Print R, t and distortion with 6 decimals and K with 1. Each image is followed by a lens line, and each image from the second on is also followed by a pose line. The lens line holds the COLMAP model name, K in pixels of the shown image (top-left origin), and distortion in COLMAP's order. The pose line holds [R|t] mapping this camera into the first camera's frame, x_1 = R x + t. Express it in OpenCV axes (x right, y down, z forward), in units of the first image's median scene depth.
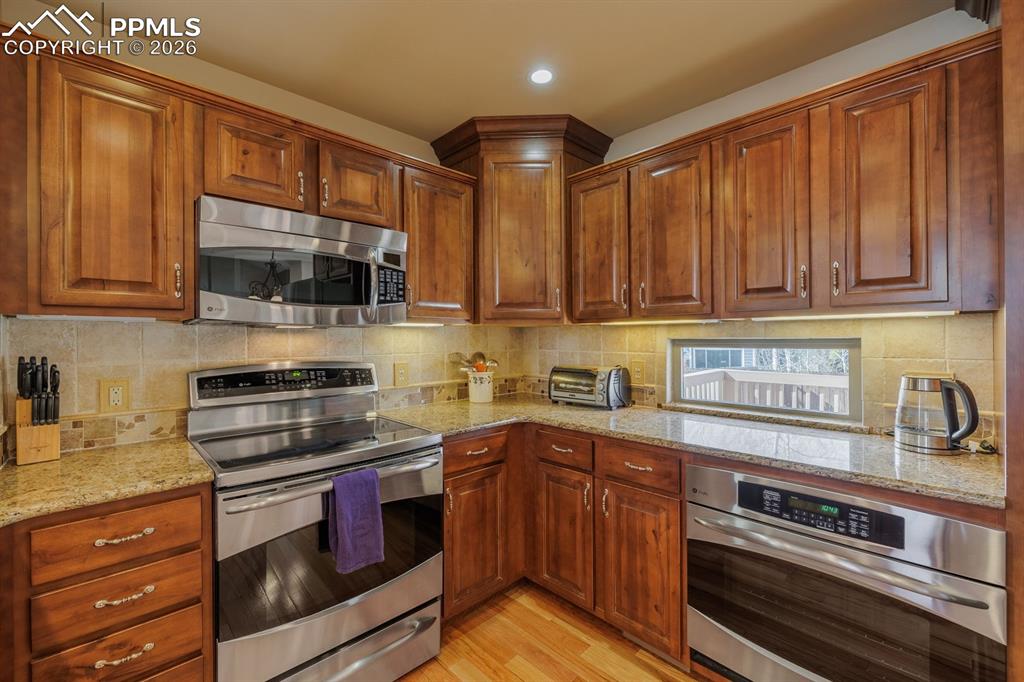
lens RADIAL K [[434.4, 0, 512.0], [0, 434.4, 341.0], [0, 0, 1]] dist [-0.000152, 0.000096]
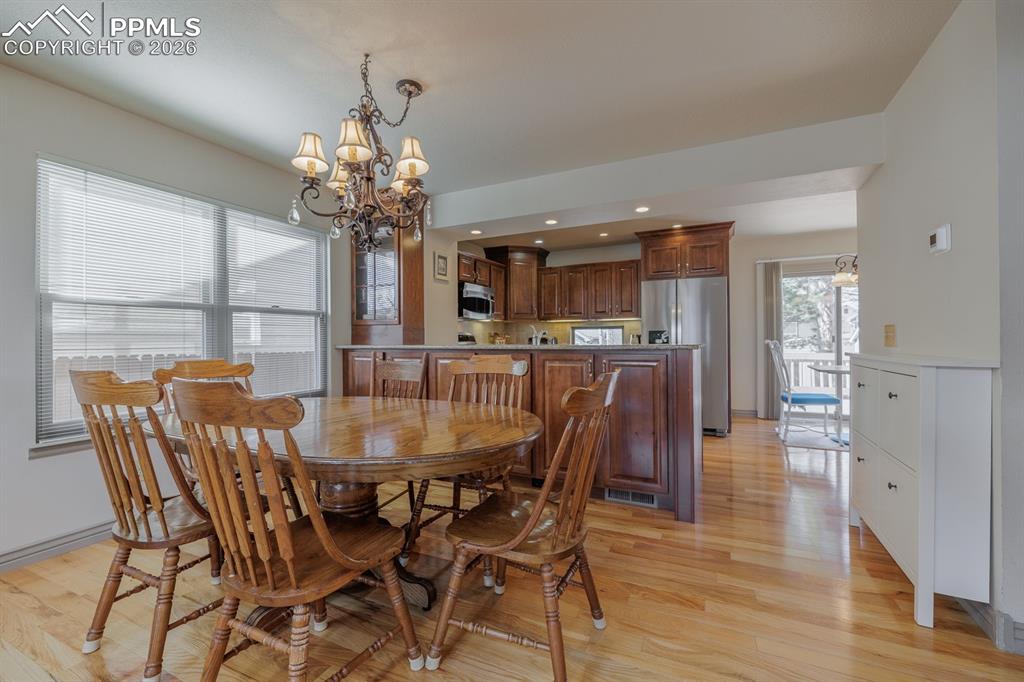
lens RADIAL K [[434.4, 0, 512.0], [0, 434.4, 341.0], [0, 0, 1]] dist [-0.000152, 0.000096]
pose [[0.939721, 0.001051, 0.341941, -1.097112], [0.002031, 0.999960, -0.008656, 0.126879], [-0.341937, 0.008829, 0.939681, -1.740701]]
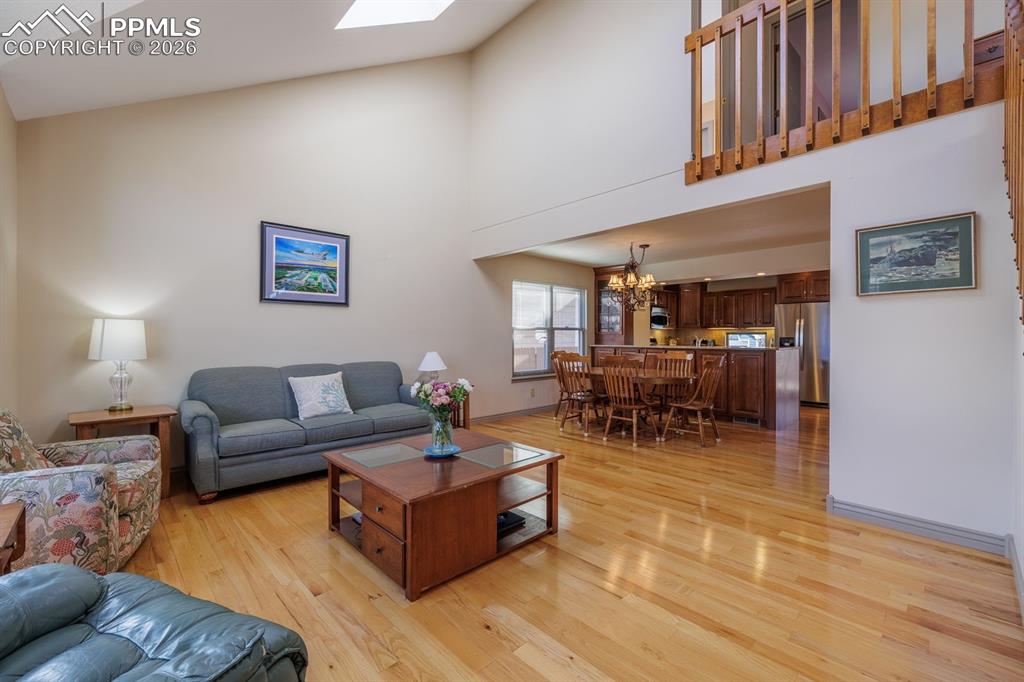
lens RADIAL K [[434.4, 0, 512.0], [0, 434.4, 341.0], [0, 0, 1]] dist [-0.000152, 0.000096]
pose [[0.999952, 0.007325, -0.006476, -1.798505], [-0.007316, 0.999972, 0.001433, 0.093520], [0.006486, -0.001386, 0.999978, -3.436721]]
